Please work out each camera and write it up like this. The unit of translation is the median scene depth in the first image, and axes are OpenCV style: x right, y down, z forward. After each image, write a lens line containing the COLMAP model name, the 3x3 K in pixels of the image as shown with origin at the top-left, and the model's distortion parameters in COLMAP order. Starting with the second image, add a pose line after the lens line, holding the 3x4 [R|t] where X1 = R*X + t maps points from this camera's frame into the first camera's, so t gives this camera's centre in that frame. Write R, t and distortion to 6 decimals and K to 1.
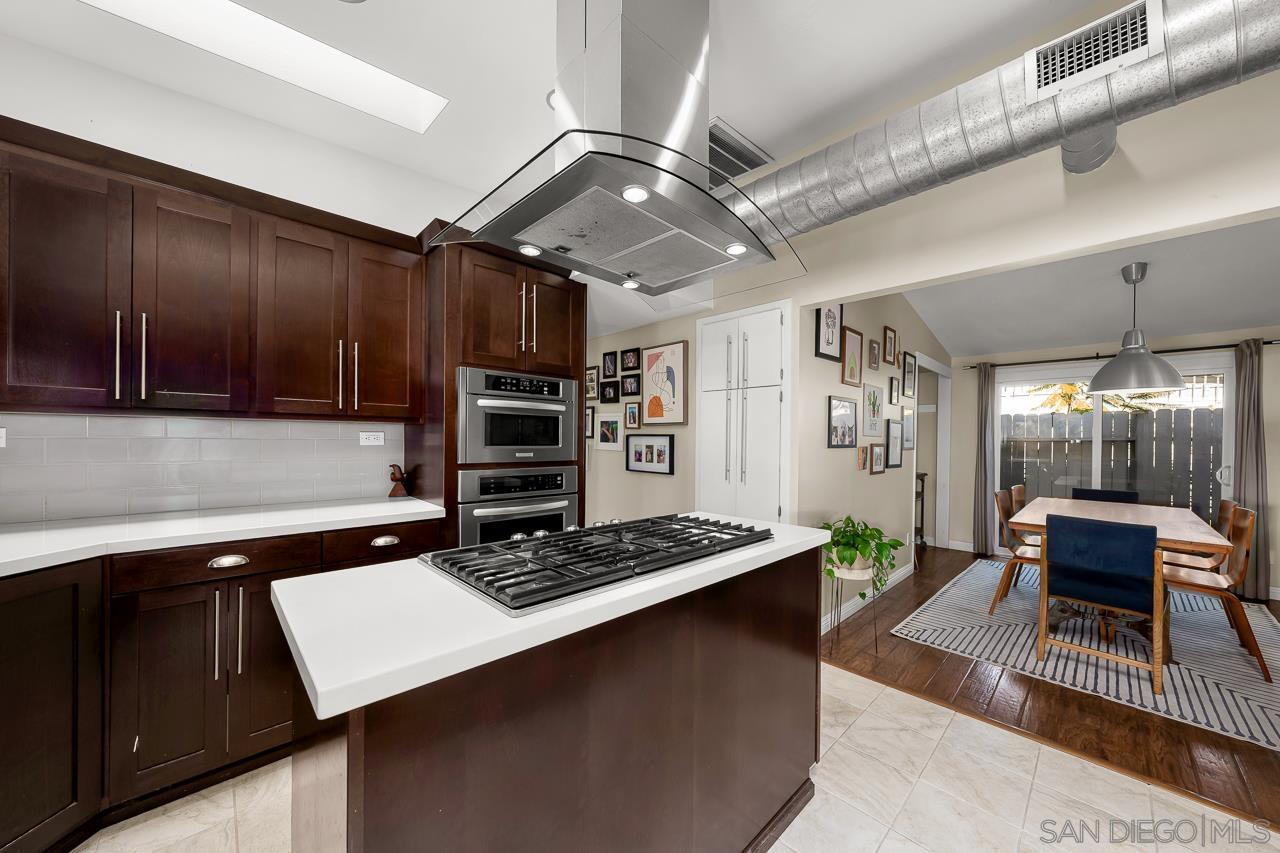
lens RADIAL K [[470.3, 0, 642.2], [0, 470.3, 439.1], [0, 0, 1]] dist [-0.000679, -0.000057]
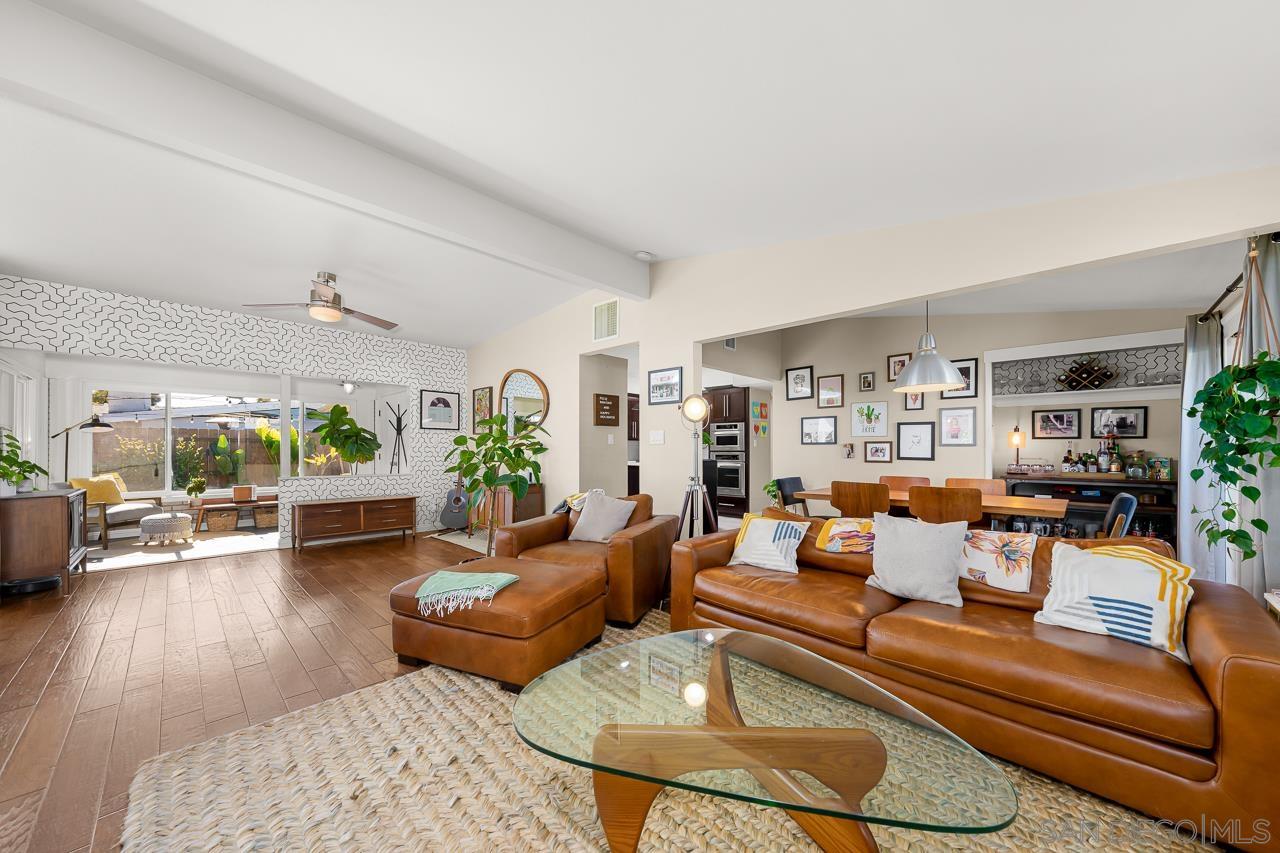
lens RADIAL K [[457.4, 0, 643.6], [0, 457.4, 449.1], [0, 0, 1]] dist [-0.000632, 0.000062]
pose [[0.041822, -0.011424, -0.999060, 2.720600], [-0.002274, 0.999931, -0.011529, 0.073039], [0.999123, 0.002754, 0.041793, 0.283134]]
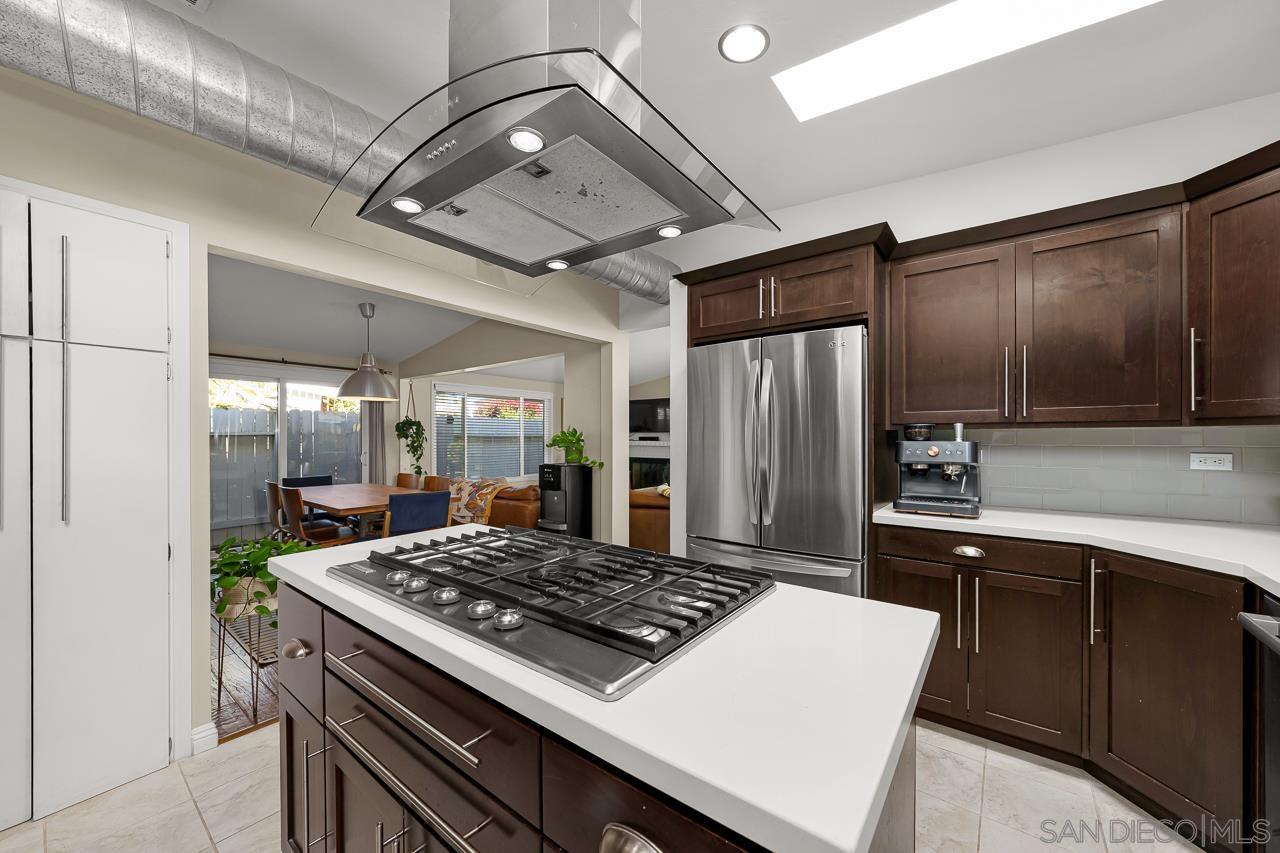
lens RADIAL K [[455.9, 0, 668.2], [0, 455.9, 441.1], [0, 0, 1]] dist [0.011698, -0.000091]
pose [[-0.201993, -0.018597, 0.979210, -0.493256], [-0.003630, 0.999827, 0.018240, -0.010205], [-0.979380, 0.000130, -0.202025, 0.532602]]
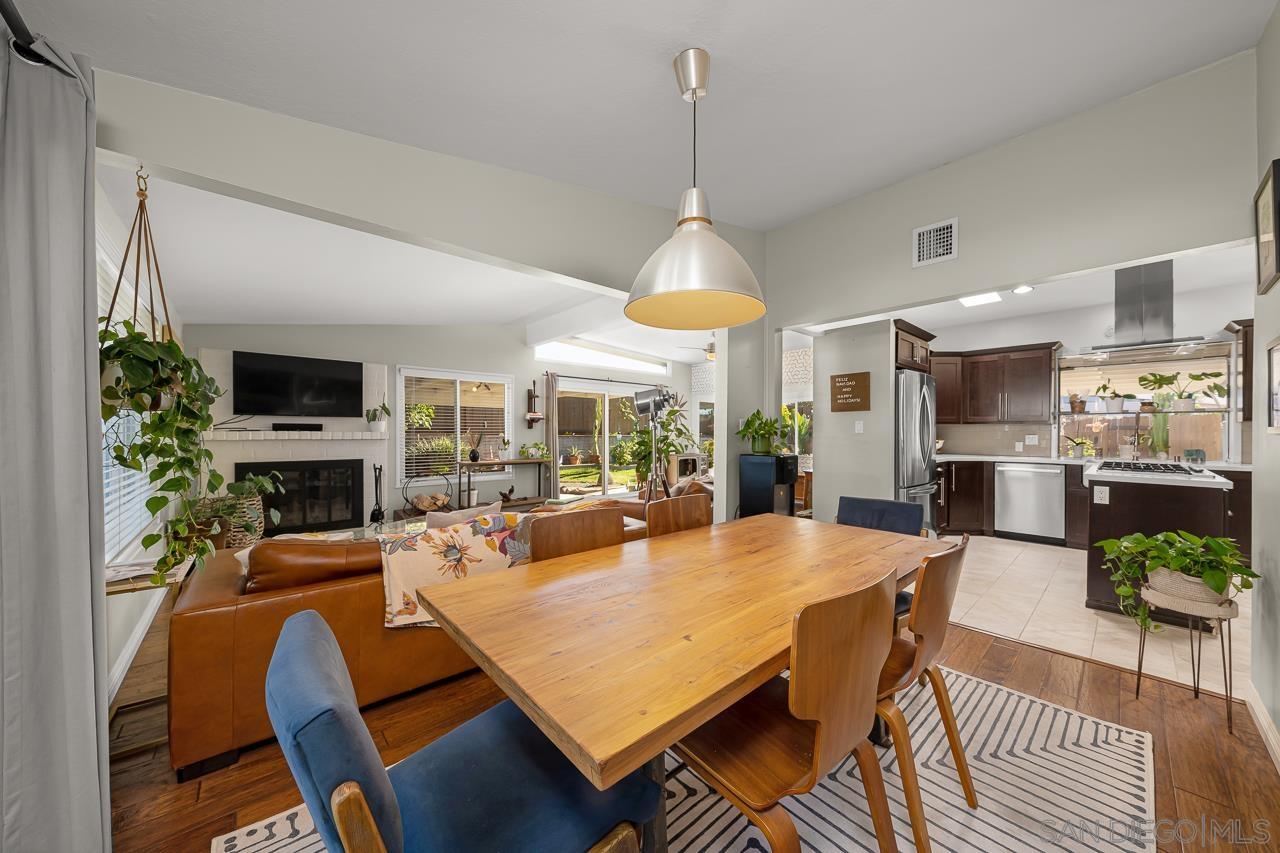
lens RADIAL K [[447.3, 0, 655.6], [0, 447.3, 434.2], [0, 0, 1]] dist [0.001071, 0.000038]
pose [[-0.999884, -0.013353, 0.007350, 1.393051], [-0.013314, 0.999897, 0.005267, 0.033919], [-0.007419, 0.005169, -0.999959, 1.892409]]
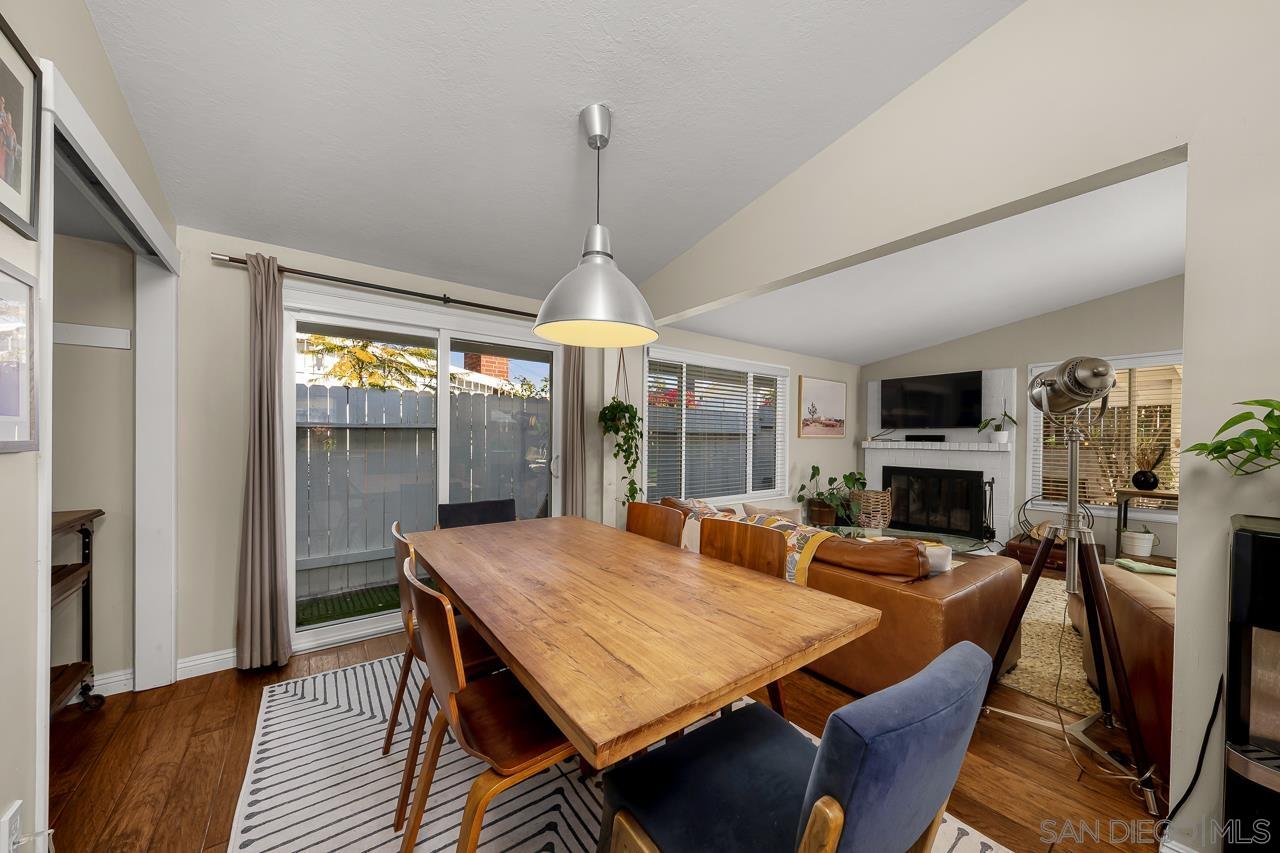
lens RADIAL K [[450.6, 0, 646.3], [0, 450.6, 441.3], [0, 0, 1]] dist [-0.001977, 0.000337]
pose [[0.113242, -0.015263, 0.993450, 0.613337], [-0.005633, 0.999856, 0.016004, 0.022054], [-0.993551, -0.007408, 0.113140, 1.073458]]
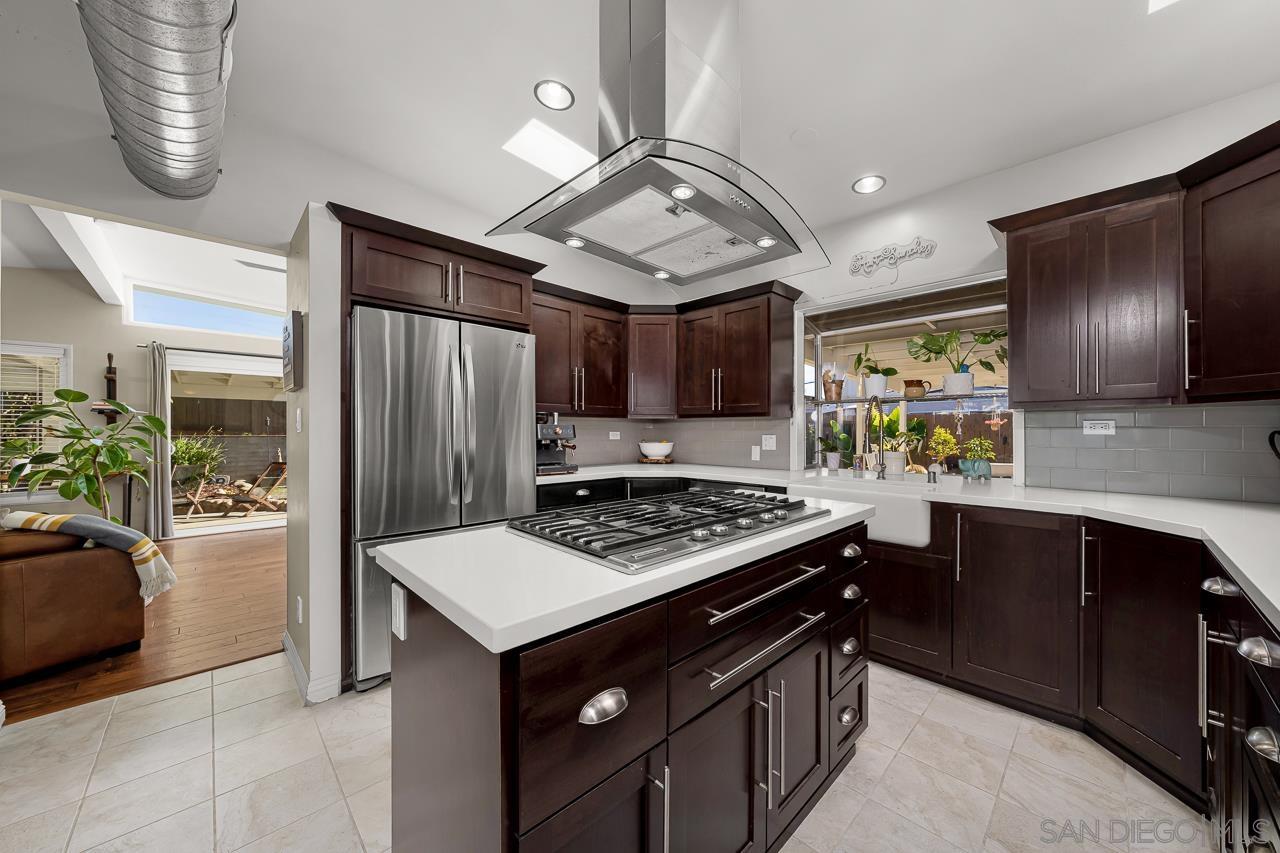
lens RADIAL K [[458.3, 0, 654.6], [0, 458.3, 428.2], [0, 0, 1]] dist [-0.000862, -0.000032]
pose [[-0.999437, -0.012962, -0.030936, 0.001720], [-0.012822, 0.999907, -0.004721, 0.016892], [0.030994, -0.004322, -0.999510, 1.124911]]
